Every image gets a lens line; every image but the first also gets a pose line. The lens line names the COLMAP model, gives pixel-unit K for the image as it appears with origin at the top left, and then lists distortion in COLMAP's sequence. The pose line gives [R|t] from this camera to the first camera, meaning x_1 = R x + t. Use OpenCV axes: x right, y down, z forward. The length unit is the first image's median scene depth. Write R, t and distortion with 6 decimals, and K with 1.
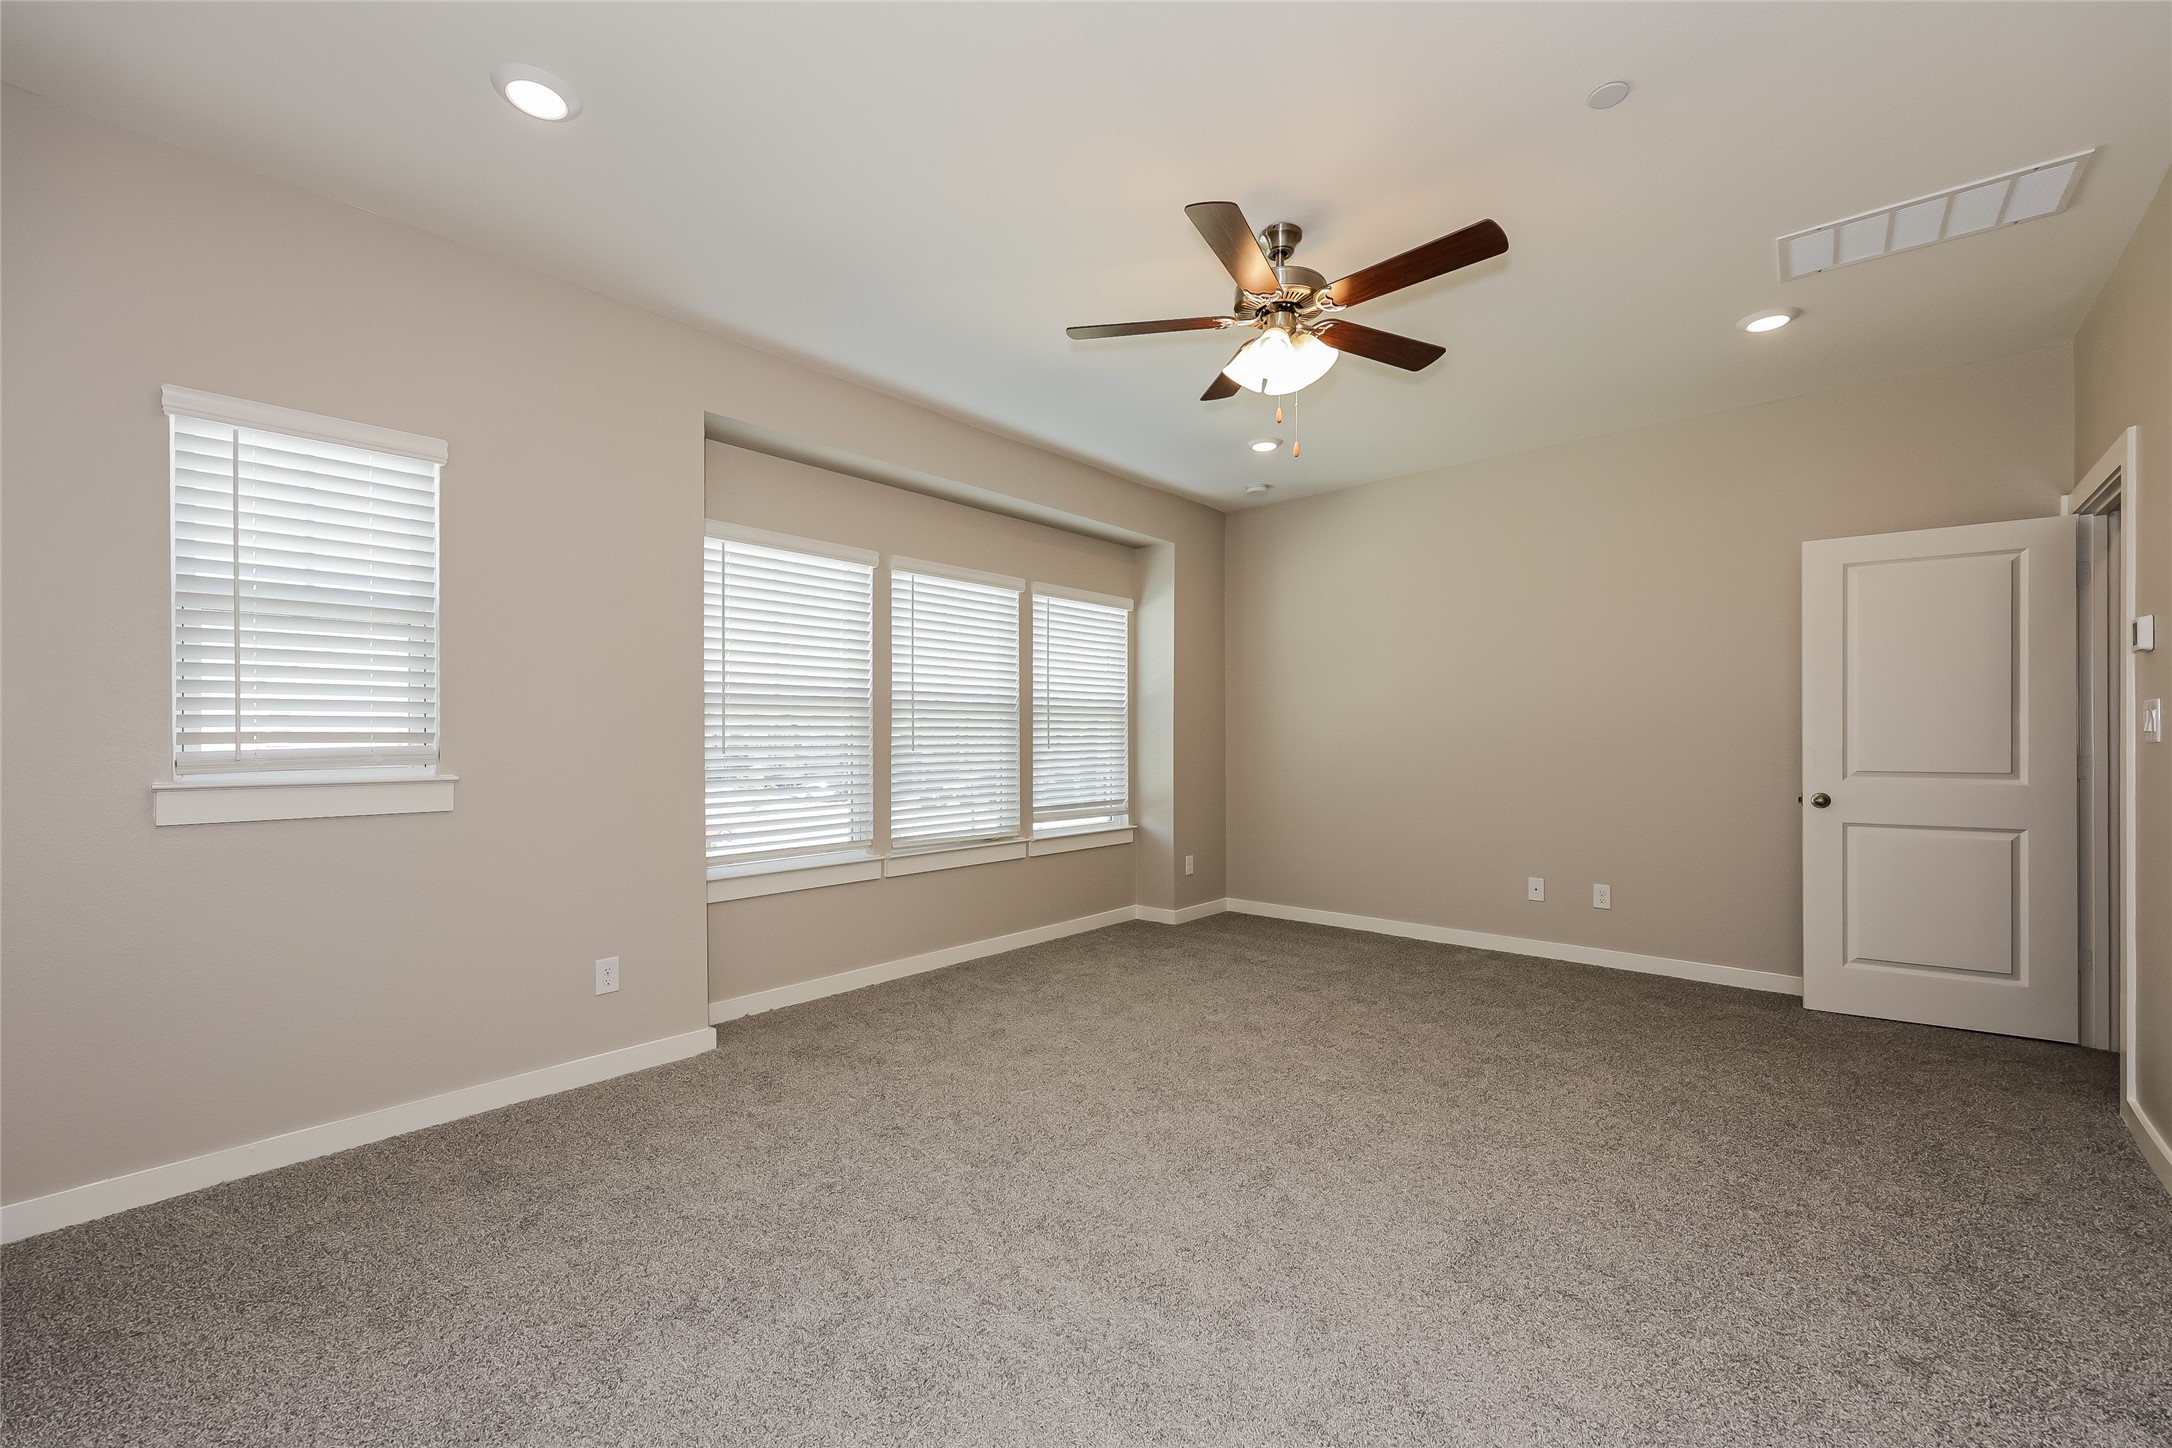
lens RADIAL K [[883.2, 0, 1082.5], [0, 883.2, 722.9], [0, 0, 1]] dist [0.002027, 0.000313]
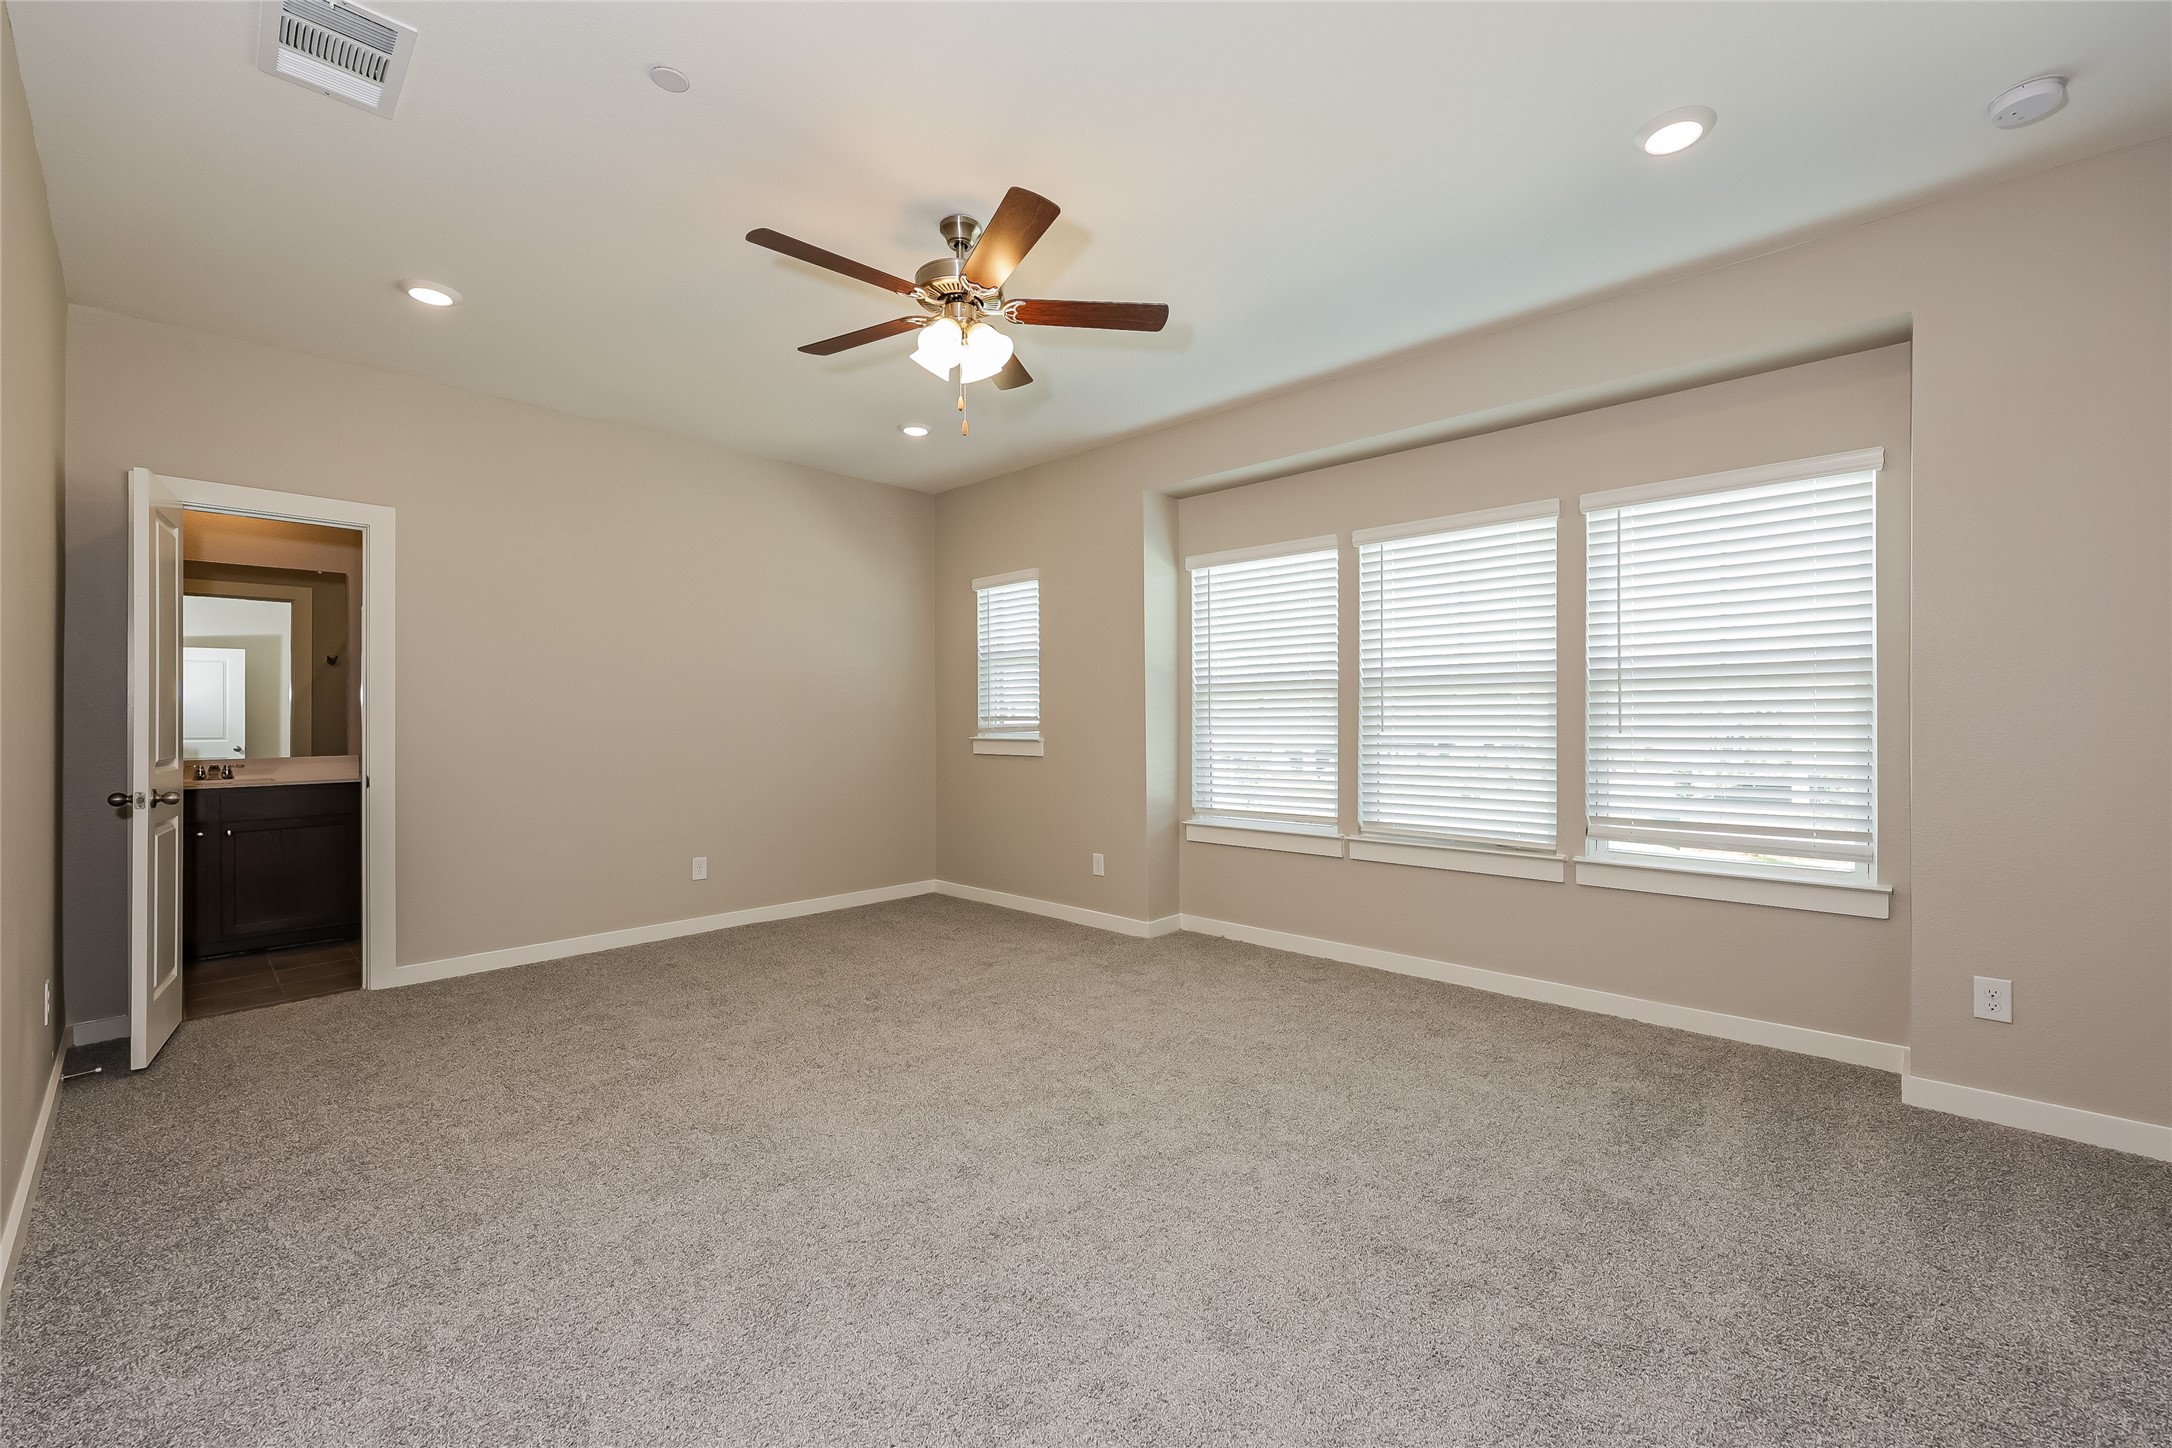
lens RADIAL K [[883.2, 0, 1082.5], [0, 883.2, 722.9], [0, 0, 1]] dist [0.002027, 0.000313]
pose [[-0.030946, 0.006530, -0.999500, 0.771409], [0.020453, 0.999773, 0.005899, 0.010118], [0.999312, -0.020260, -0.031072, 0.721698]]
